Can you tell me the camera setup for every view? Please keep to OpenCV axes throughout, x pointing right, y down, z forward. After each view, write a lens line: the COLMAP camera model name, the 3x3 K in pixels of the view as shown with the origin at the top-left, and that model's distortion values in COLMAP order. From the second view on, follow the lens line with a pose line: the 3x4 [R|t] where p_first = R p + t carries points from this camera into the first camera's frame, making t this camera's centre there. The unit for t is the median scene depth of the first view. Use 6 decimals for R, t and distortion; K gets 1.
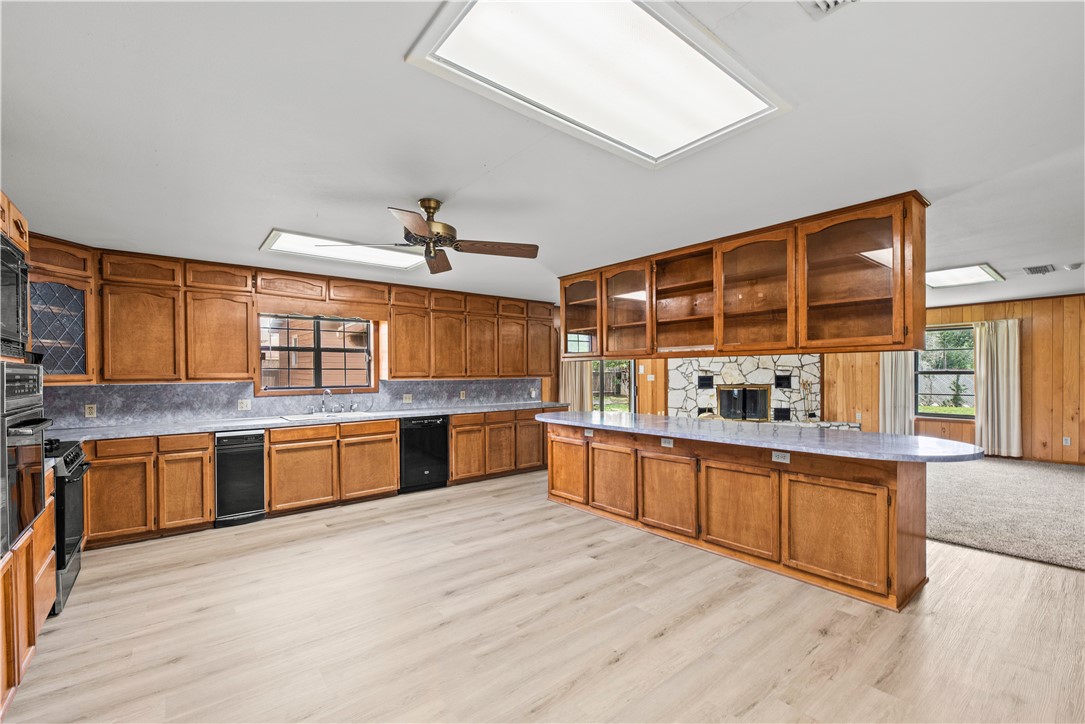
lens RADIAL K [[453.7, 0, 538.3], [0, 453.7, 375.0], [0, 0, 1]] dist [-0.002151, -0.001243]
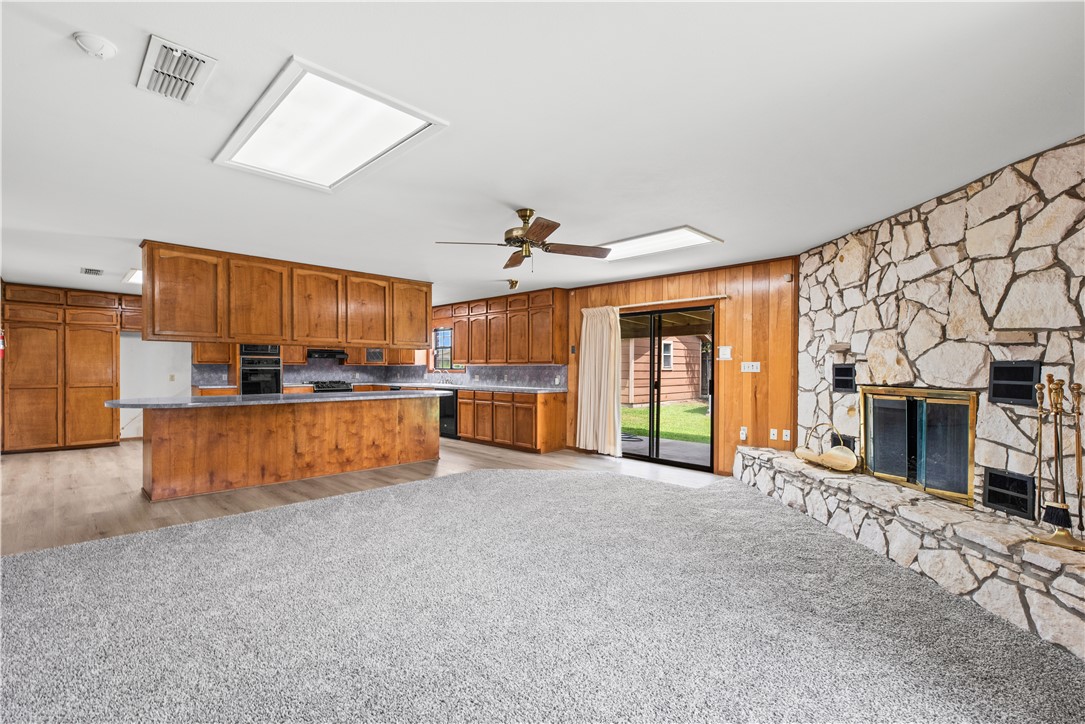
lens RADIAL K [[481.4, 0, 541.3], [0, 481.4, 371.5], [0, 0, 1]] dist [0.003057, 0.000289]
pose [[0.120966, 0.013944, -0.992559, 1.201213], [-0.007785, 0.999884, 0.013098, 0.008686], [0.992626, 0.006143, 0.121061, 0.972129]]
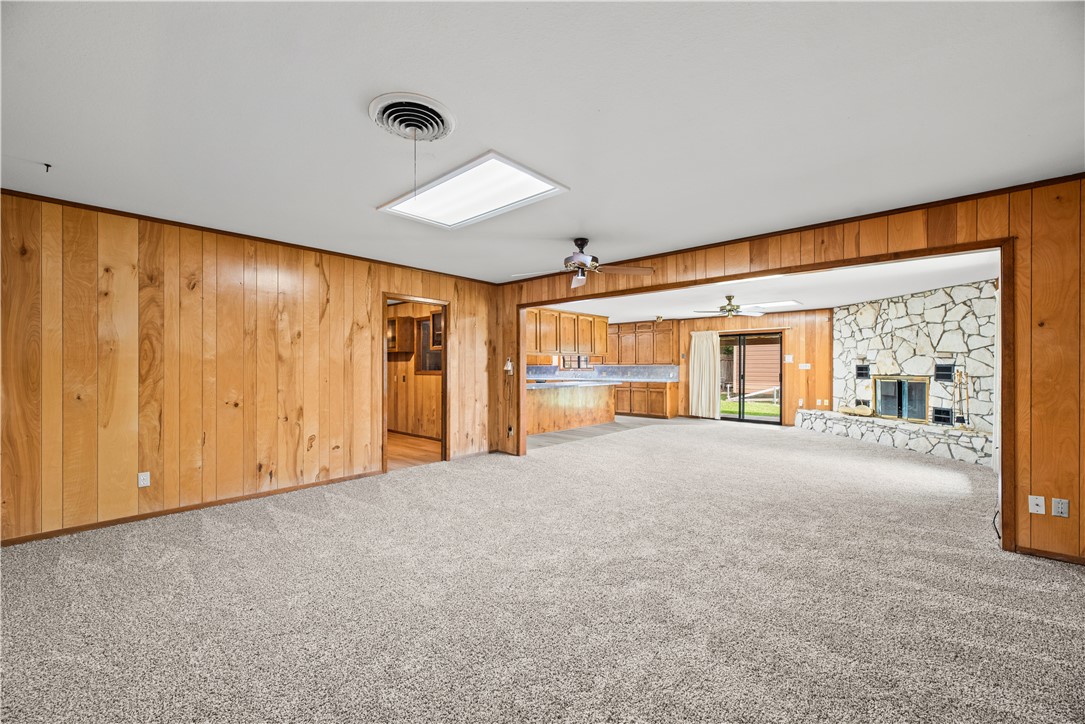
lens RADIAL K [[435.3, 0, 542.6], [0, 435.3, 367.5], [0, 0, 1]] dist [0.000322, 0.000120]
pose [[0.166635, 0.008260, -0.985984, 1.682500], [-0.002899, 0.999965, 0.007887, 0.003509], [0.986014, 0.001544, 0.166653, 0.332272]]
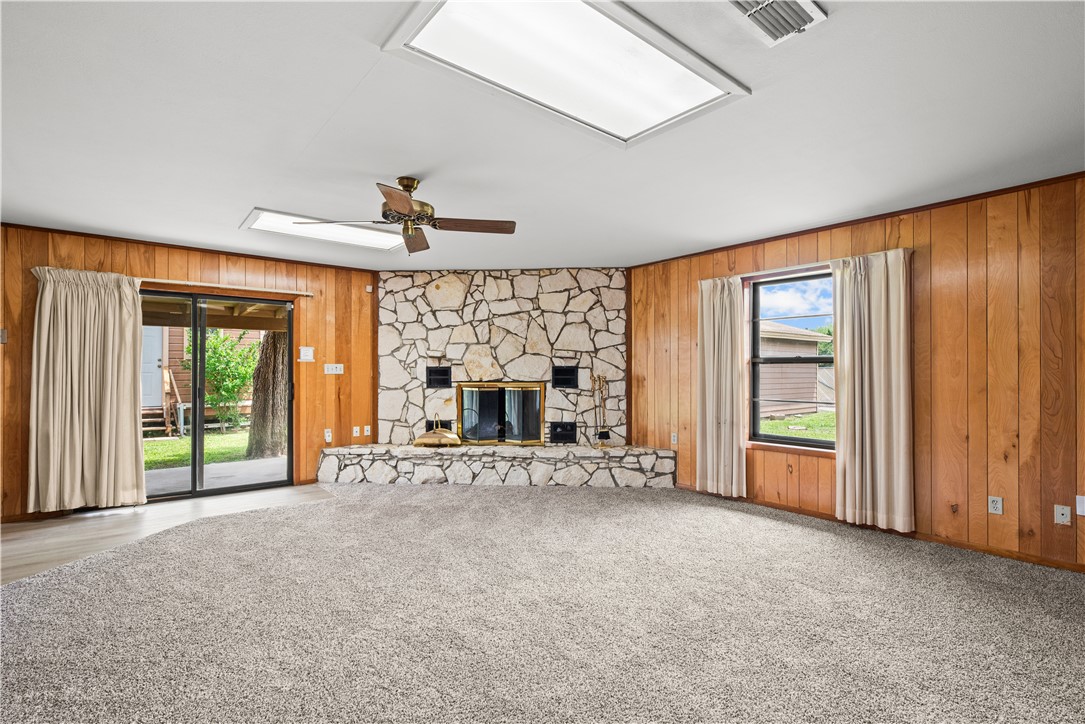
lens RADIAL K [[507.8, 0, 539.3], [0, 507.8, 367.4], [0, 0, 1]] dist [0.000666, -0.000020]
pose [[0.999940, 0.005207, 0.009589, 0.738887], [-0.005128, 0.999954, -0.008152, 0.011844], [-0.009631, 0.008103, 0.999921, 0.509005]]
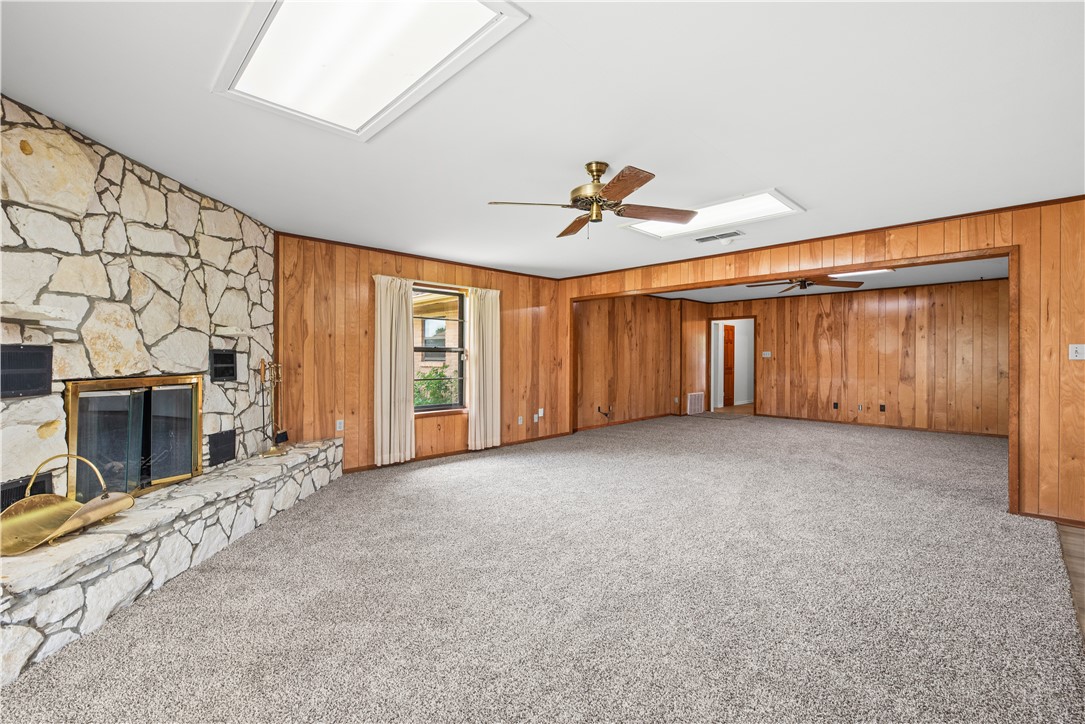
lens RADIAL K [[470.3, 0, 535.9], [0, 470.3, 357.1], [0, 0, 1]] dist [-0.001361, -0.000575]
pose [[-0.100086, 0.006969, 0.994954, 0.147495], [0.000194, 0.999976, -0.006985, 0.015522], [-0.994979, -0.000506, -0.100085, 1.133965]]
